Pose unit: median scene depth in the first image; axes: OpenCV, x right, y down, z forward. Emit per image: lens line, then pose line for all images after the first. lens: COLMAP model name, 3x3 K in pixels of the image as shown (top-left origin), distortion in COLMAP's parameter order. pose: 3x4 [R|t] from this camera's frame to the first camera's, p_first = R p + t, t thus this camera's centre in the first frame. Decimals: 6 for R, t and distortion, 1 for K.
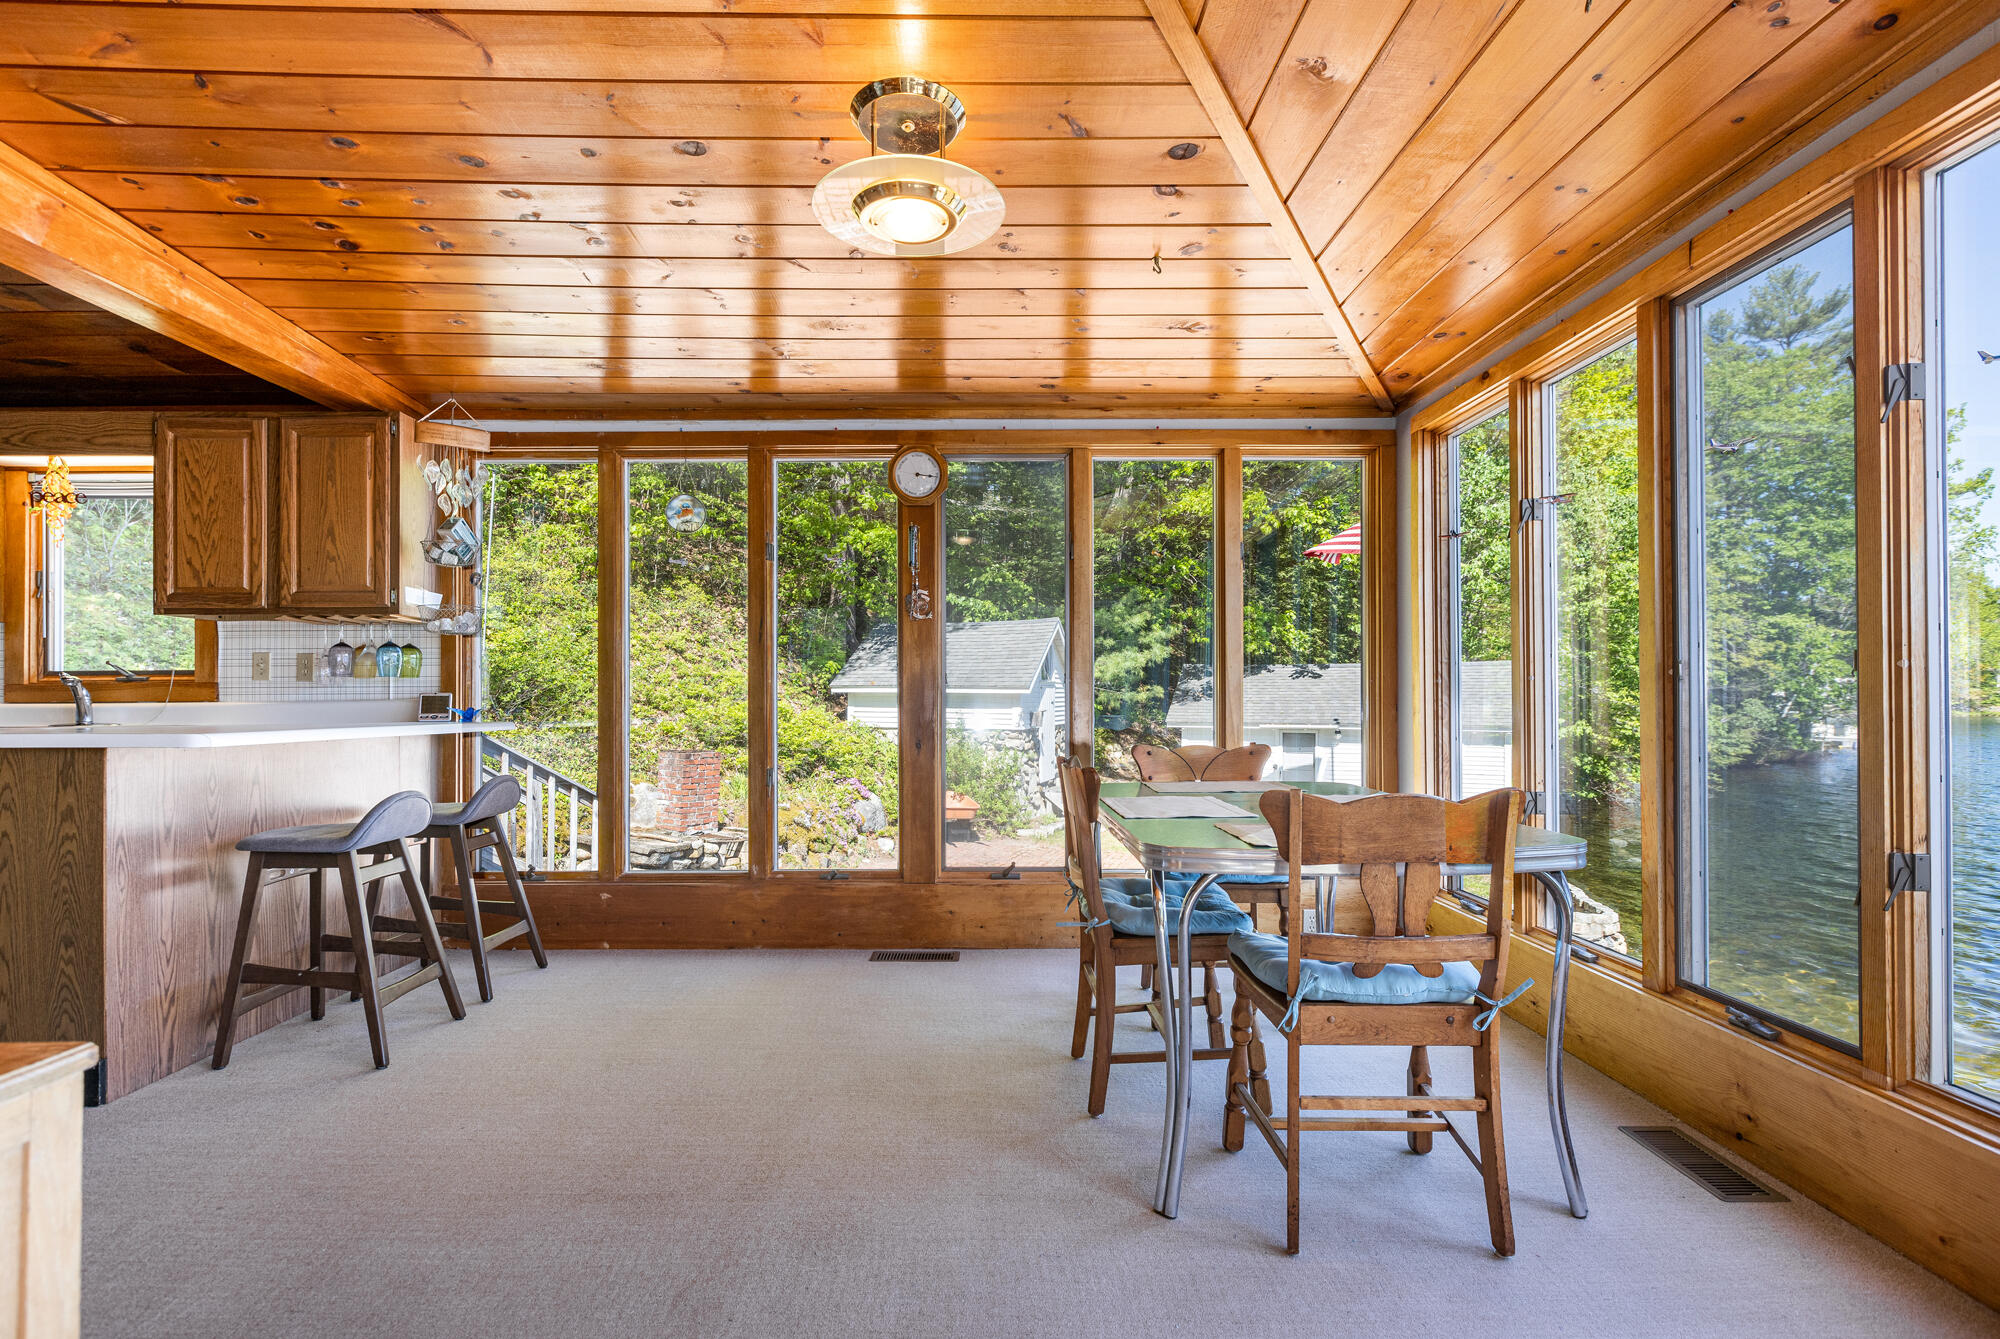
lens RADIAL K [[970.4, 0, 998.4], [0, 970.4, 690.7], [0, 0, 1]] dist [0.009394, -0.000782]
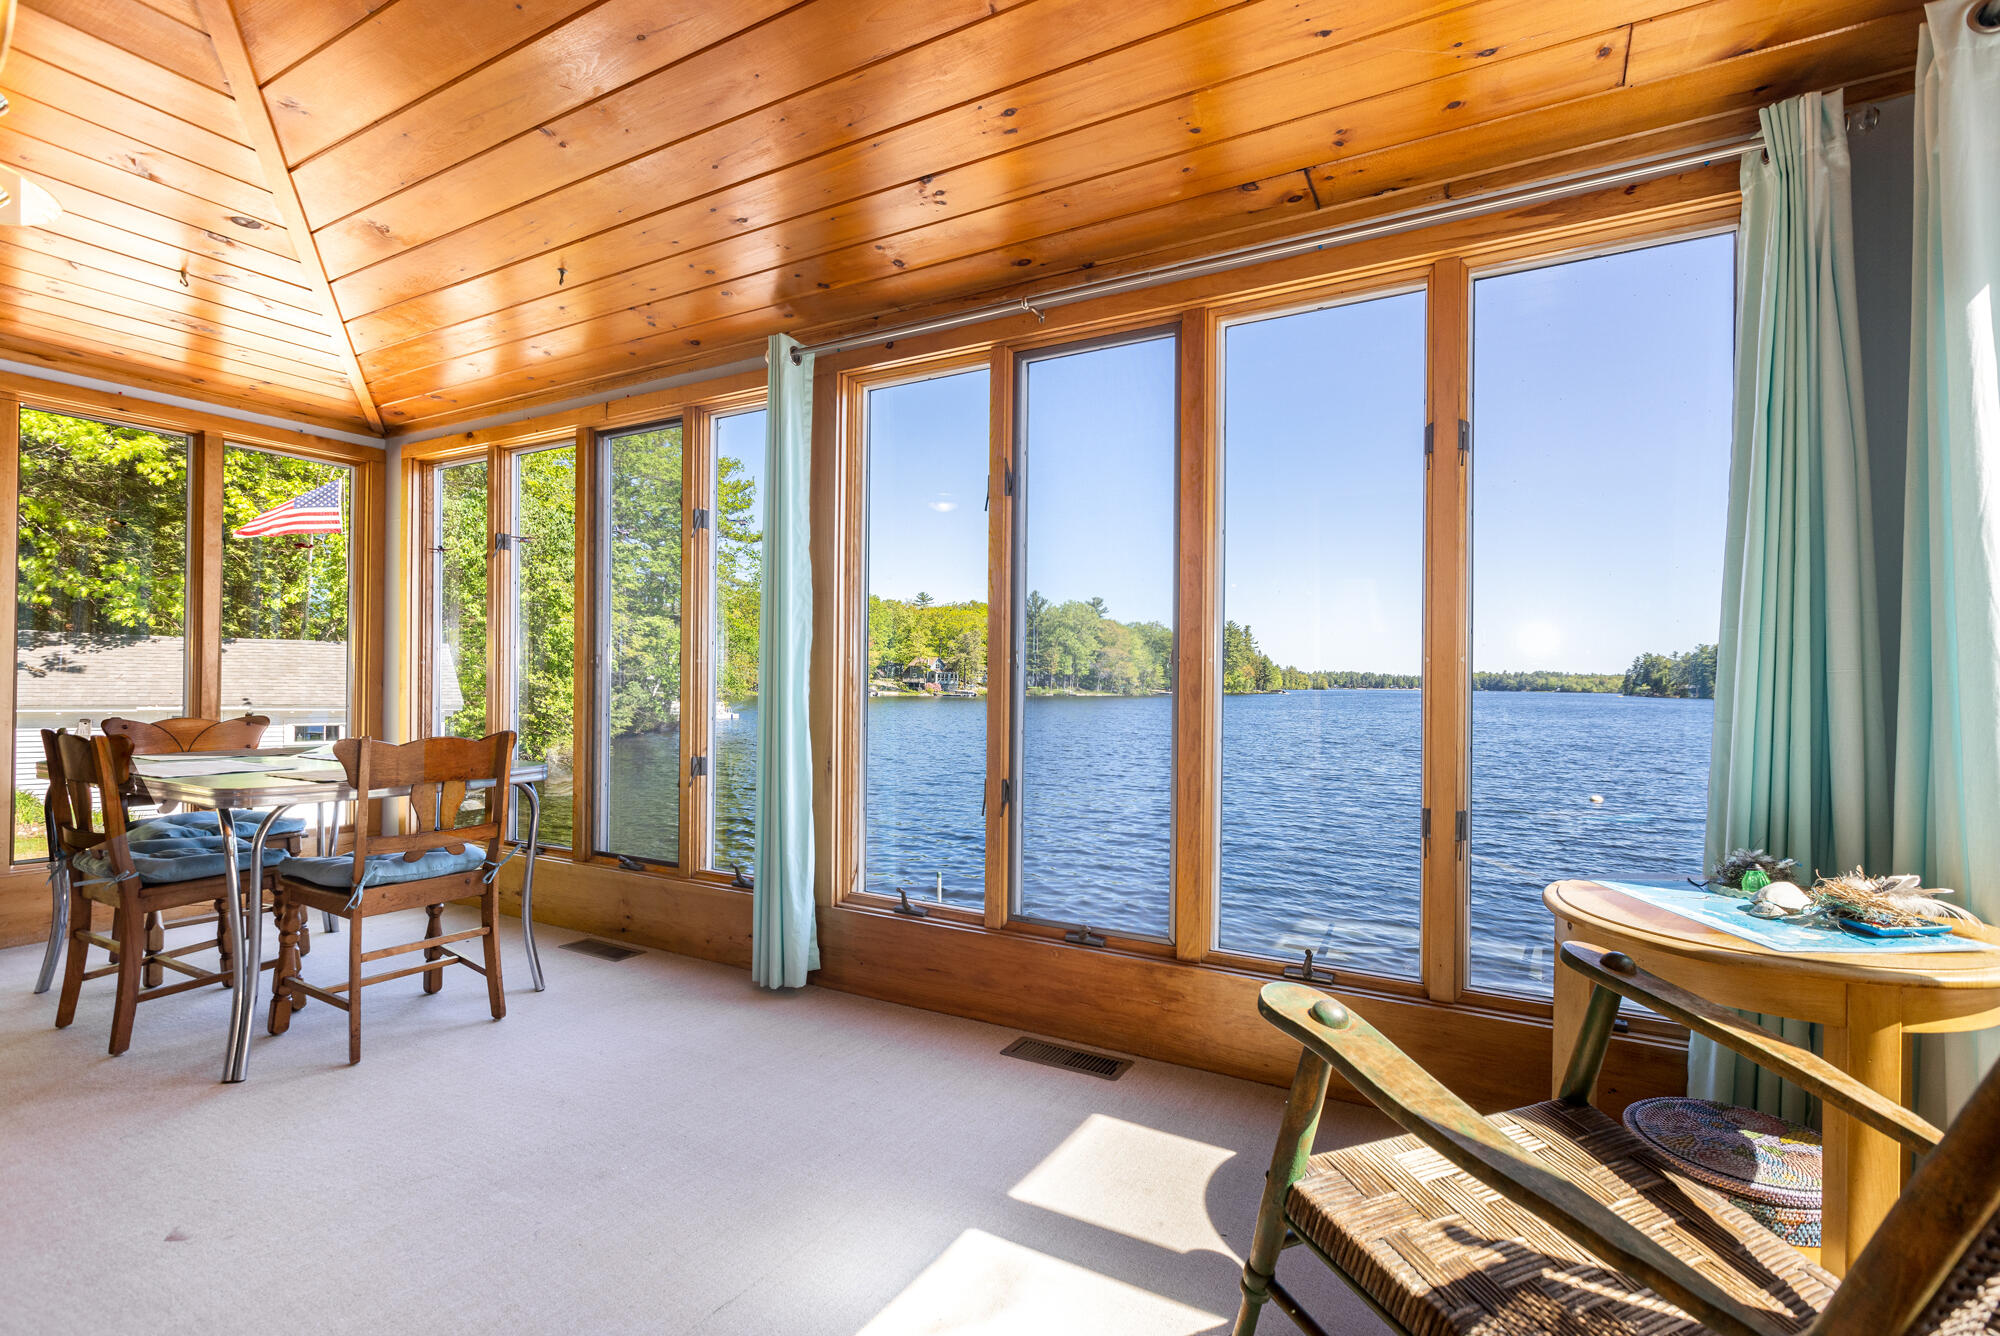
lens RADIAL K [[932.2, 0, 994.7], [0, 932.2, 680.7], [0, 0, 1]] dist [0.002400, -0.000251]
pose [[0.516495, 0.008367, 0.856249, -0.282105], [-0.015968, 0.999872, -0.000139, 0.003268], [-0.856141, -0.013601, 0.516563, -0.361065]]
